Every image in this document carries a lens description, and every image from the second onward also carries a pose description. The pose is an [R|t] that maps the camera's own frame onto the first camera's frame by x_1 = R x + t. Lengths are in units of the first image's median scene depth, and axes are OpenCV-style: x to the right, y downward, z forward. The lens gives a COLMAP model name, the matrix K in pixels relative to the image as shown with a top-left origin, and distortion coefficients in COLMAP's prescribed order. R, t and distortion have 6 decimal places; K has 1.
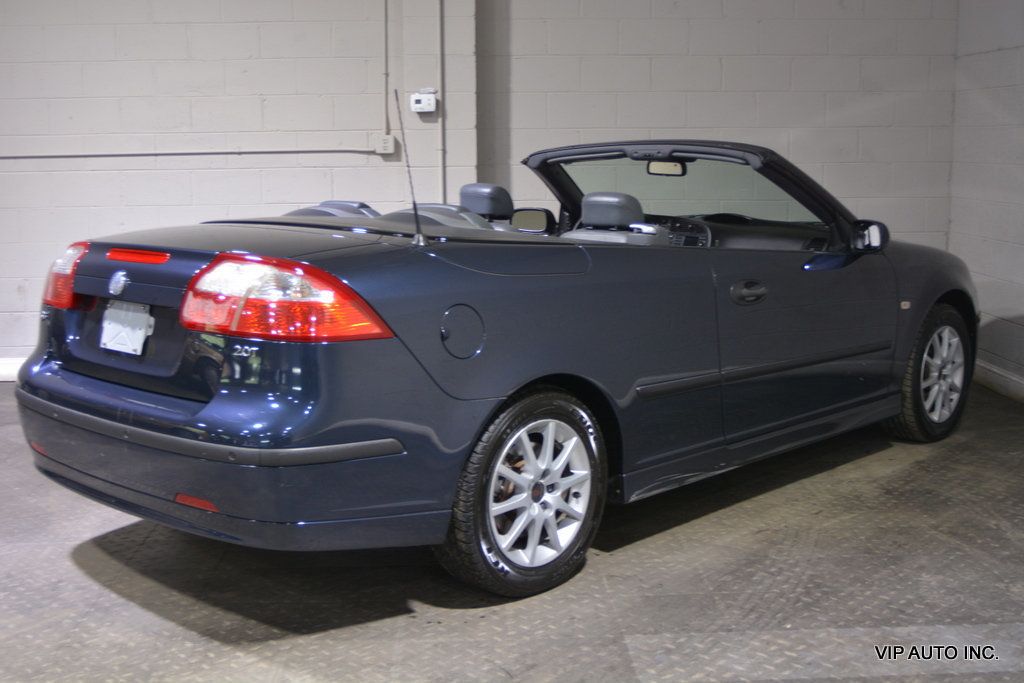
lens RADIAL K [[1261.3, 0, 512.0], [0, 1261.3, 341.5], [0, 0, 1]] dist [-0.071160, 0.030711]
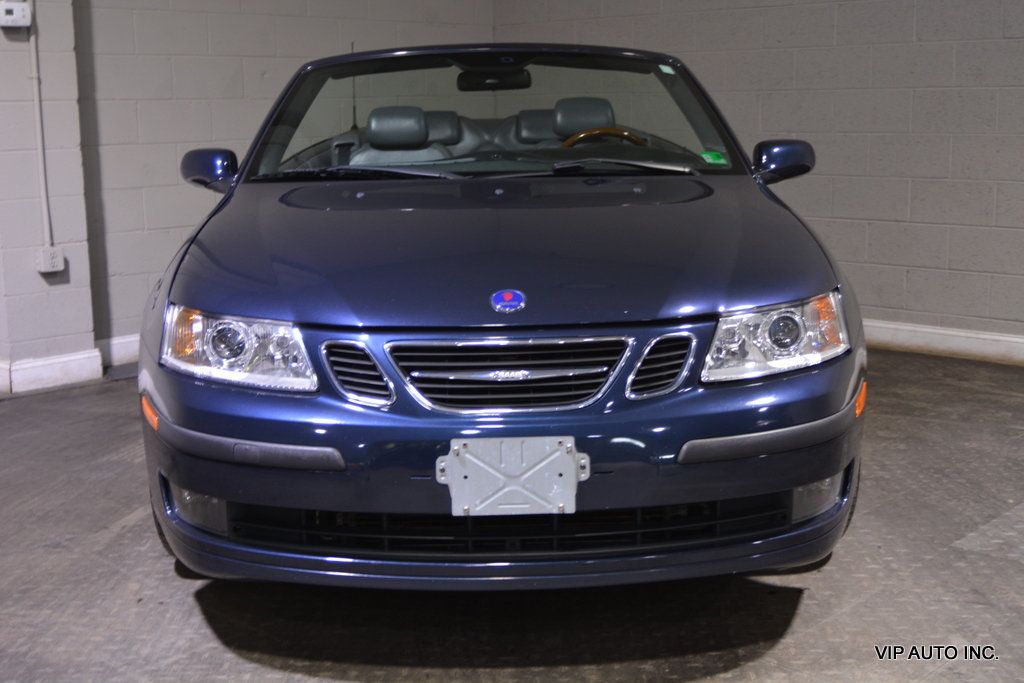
lens RADIAL K [[1289.1, 0, 512.0], [0, 1289.1, 341.5], [0, 0, 1]] dist [-0.066063, 0.005862]
pose [[0.727542, -0.125628, 0.674463, -0.656169], [0.116797, 0.991421, 0.058677, -0.012721], [-0.676048, 0.036085, 0.735973, 0.431723]]
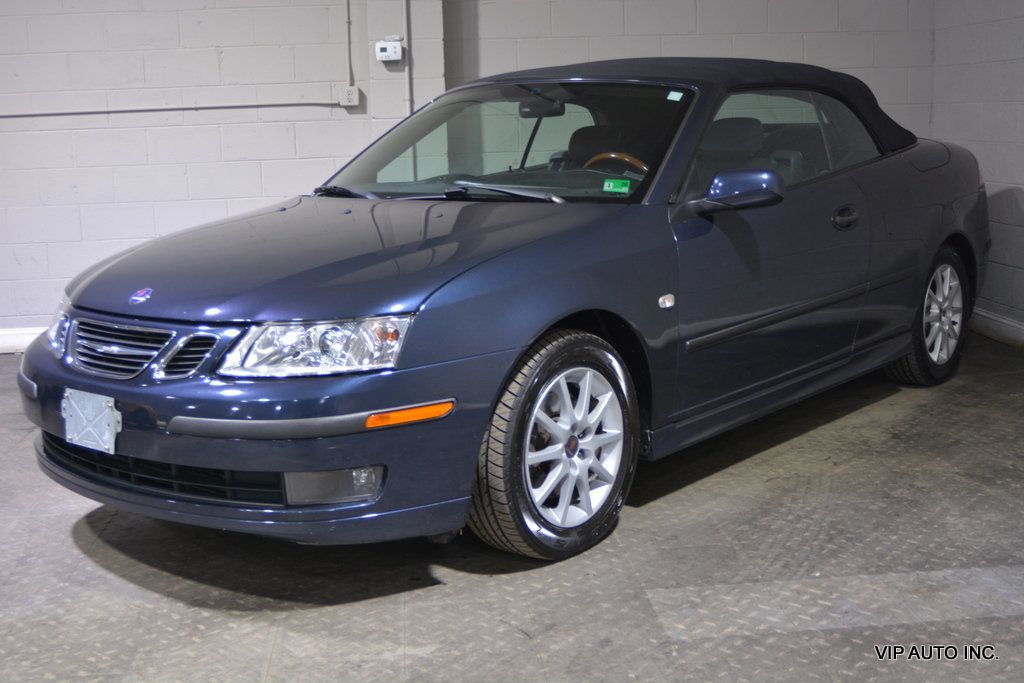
lens RADIAL K [[1262.6, 0, 512.0], [0, 1262.6, 341.5], [0, 0, 1]] dist [-0.061583, 0.000902]
pose [[0.998852, -0.029319, 0.037876, -0.033342], [0.028532, 0.999369, 0.021153, 0.022764], [-0.038473, -0.020048, 0.999059, 0.062190]]
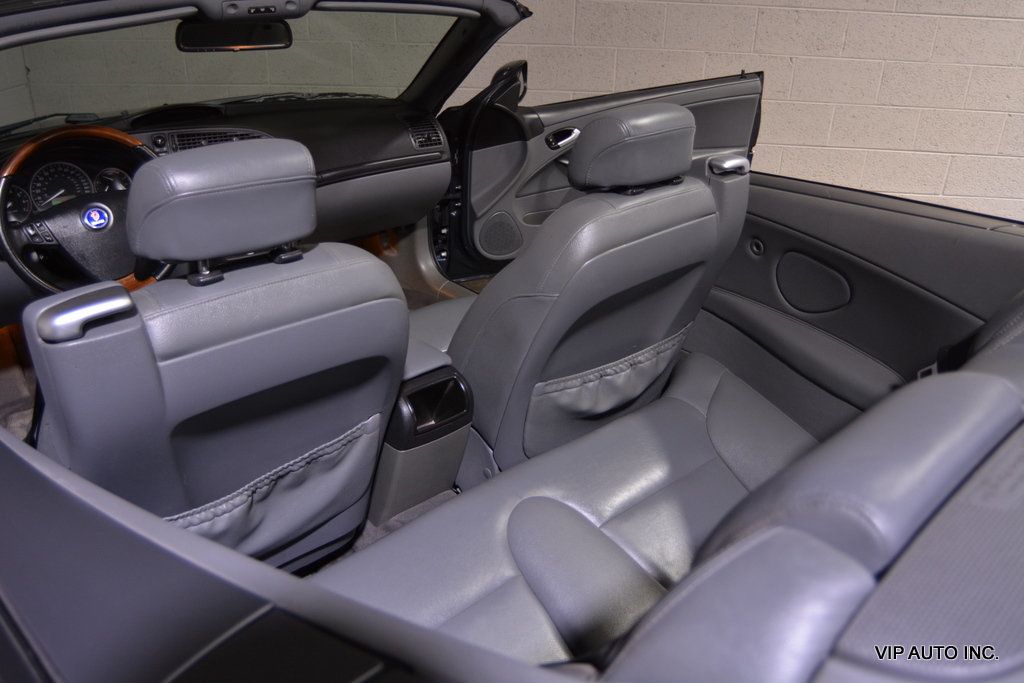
lens RADIAL K [[796.0, 0, 512.0], [0, 796.0, 341.5], [0, 0, 1]] dist [-0.133417, 0.081828]
pose [[0.097899, -0.438956, 0.893159, -0.257480], [0.134092, 0.895105, 0.425214, -0.192066], [-0.986121, 0.078137, 0.146490, 1.141943]]
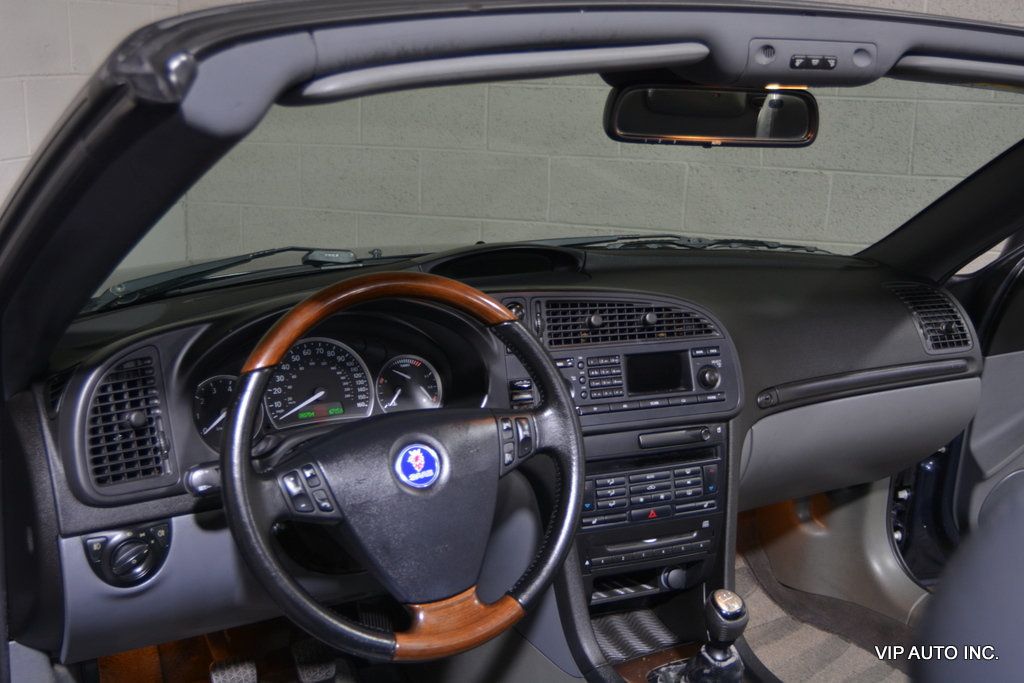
lens RADIAL K [[1108.1, 0, 512.0], [0, 1108.1, 341.5], [0, 0, 1]] dist [-0.057148, 0.014324]
pose [[0.304968, -0.221131, 0.926335, -0.135397], [0.123910, 0.973615, 0.191624, -0.187798], [-0.944268, 0.056343, 0.324321, 1.292782]]
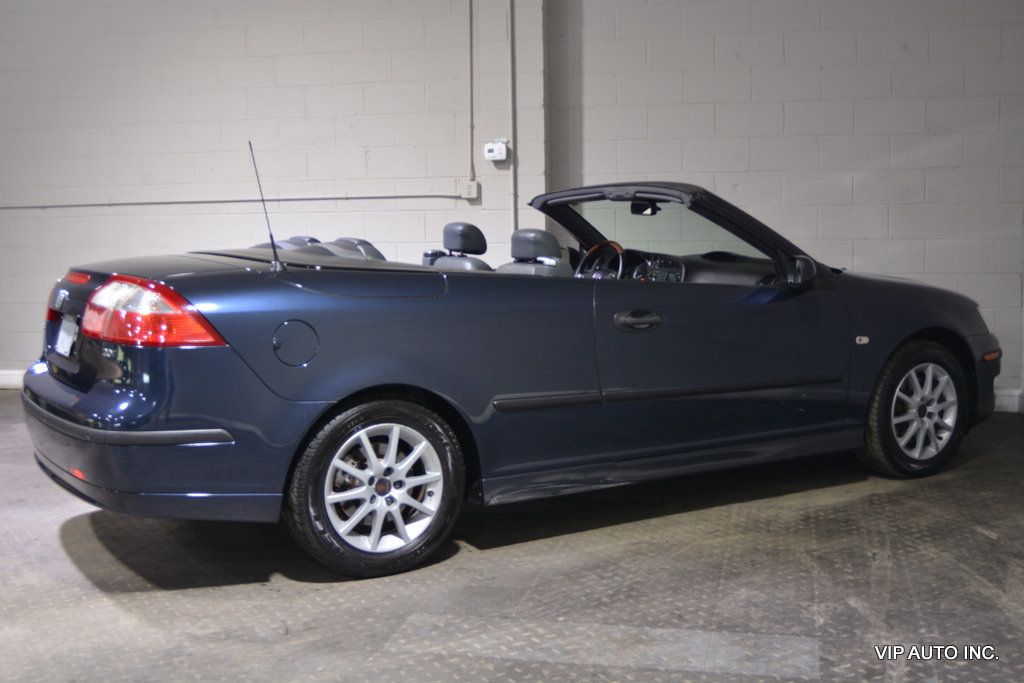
lens RADIAL K [[1235.6, 0, 512.0], [0, 1235.6, 341.5], [0, 0, 1]] dist [-0.077552, 0.028750]
pose [[0.963133, 0.023223, -0.268021, 0.400461], [-0.033190, 0.998913, -0.032718, 0.018563], [0.266970, 0.040408, 0.962857, -0.049756]]
